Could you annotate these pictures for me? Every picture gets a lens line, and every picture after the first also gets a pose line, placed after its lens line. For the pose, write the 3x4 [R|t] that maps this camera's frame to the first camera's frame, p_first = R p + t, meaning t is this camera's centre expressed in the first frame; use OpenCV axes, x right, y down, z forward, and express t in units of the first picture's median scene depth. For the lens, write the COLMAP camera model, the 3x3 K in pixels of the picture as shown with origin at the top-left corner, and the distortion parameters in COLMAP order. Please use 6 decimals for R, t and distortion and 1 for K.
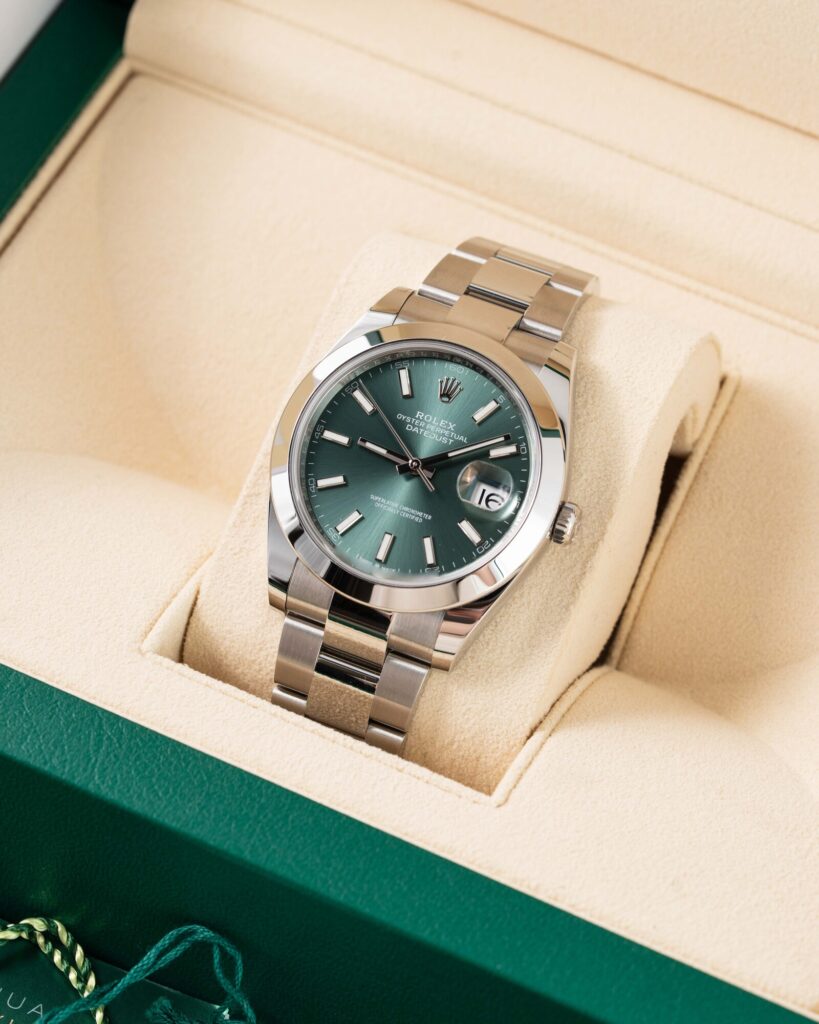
lens RADIAL K [[4324.6, 0, 409.5], [0, 4324.6, 512.0], [0, 0, 1]] dist [0.114834, -5.433565]
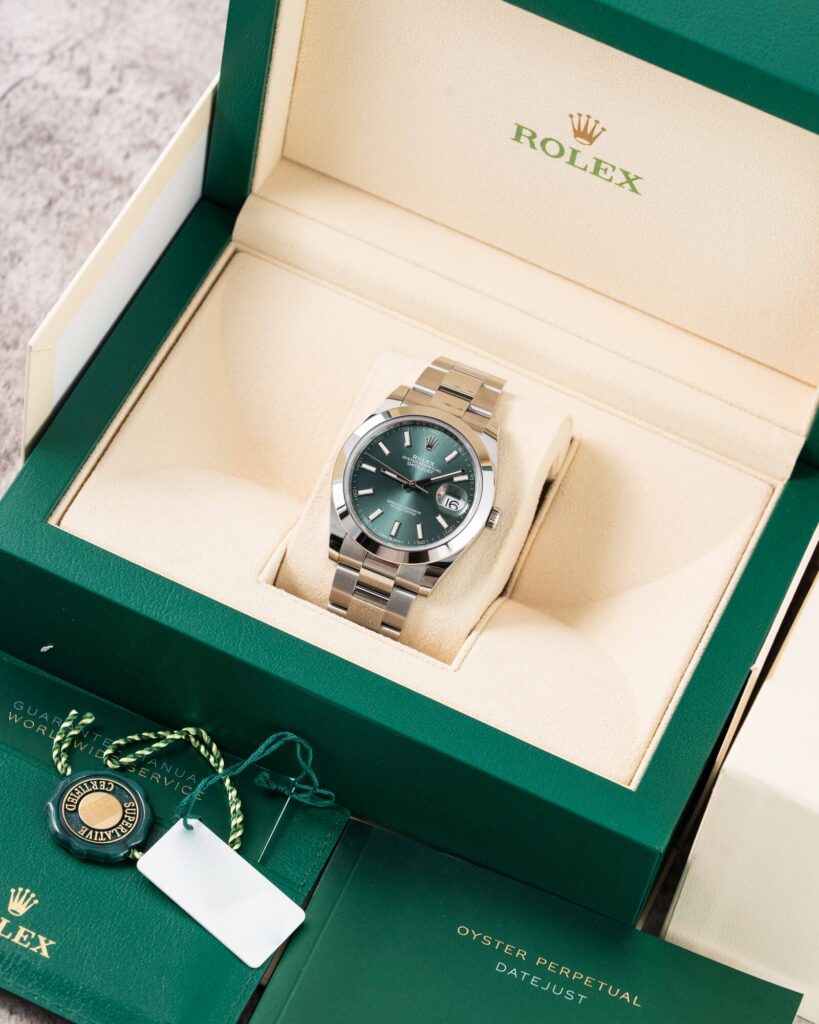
lens RADIAL K [[4324.6, 0, 409.5], [0, 4324.6, 512.0], [0, 0, 1]] dist [0.114834, -5.433565]
pose [[0.993948, 0.029949, 0.105695, -0.192297], [-0.031746, 0.999378, 0.015365, -0.027120], [-0.105169, -0.018627, 0.994280, -0.817006]]
